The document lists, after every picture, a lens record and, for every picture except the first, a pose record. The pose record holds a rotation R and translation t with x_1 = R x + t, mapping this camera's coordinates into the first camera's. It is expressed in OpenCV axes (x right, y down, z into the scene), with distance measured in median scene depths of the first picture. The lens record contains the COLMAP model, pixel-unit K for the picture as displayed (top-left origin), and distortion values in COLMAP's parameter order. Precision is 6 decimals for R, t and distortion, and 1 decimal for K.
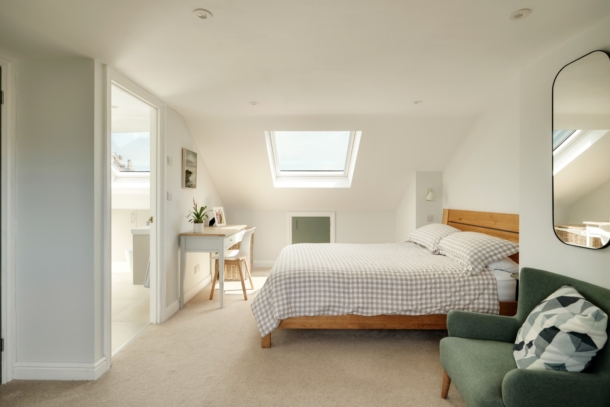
lens RADIAL K [[303.9, 0, 304.5], [0, 303.9, 198.6], [0, 0, 1]] dist [0.001308, 0.000673]
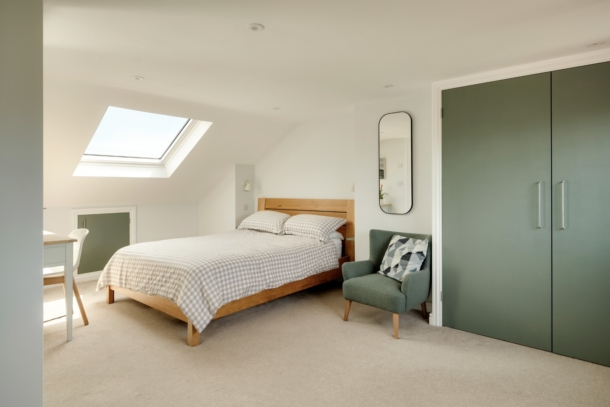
lens RADIAL K [[359.9, 0, 305.0], [0, 359.9, 189.4], [0, 0, 1]] dist [-0.007001, 0.000058]
pose [[0.643736, -0.007475, 0.765211, -0.770744], [0.009850, 0.999950, 0.001482, 0.000536], [-0.765184, 0.006583, 0.643777, 0.005352]]
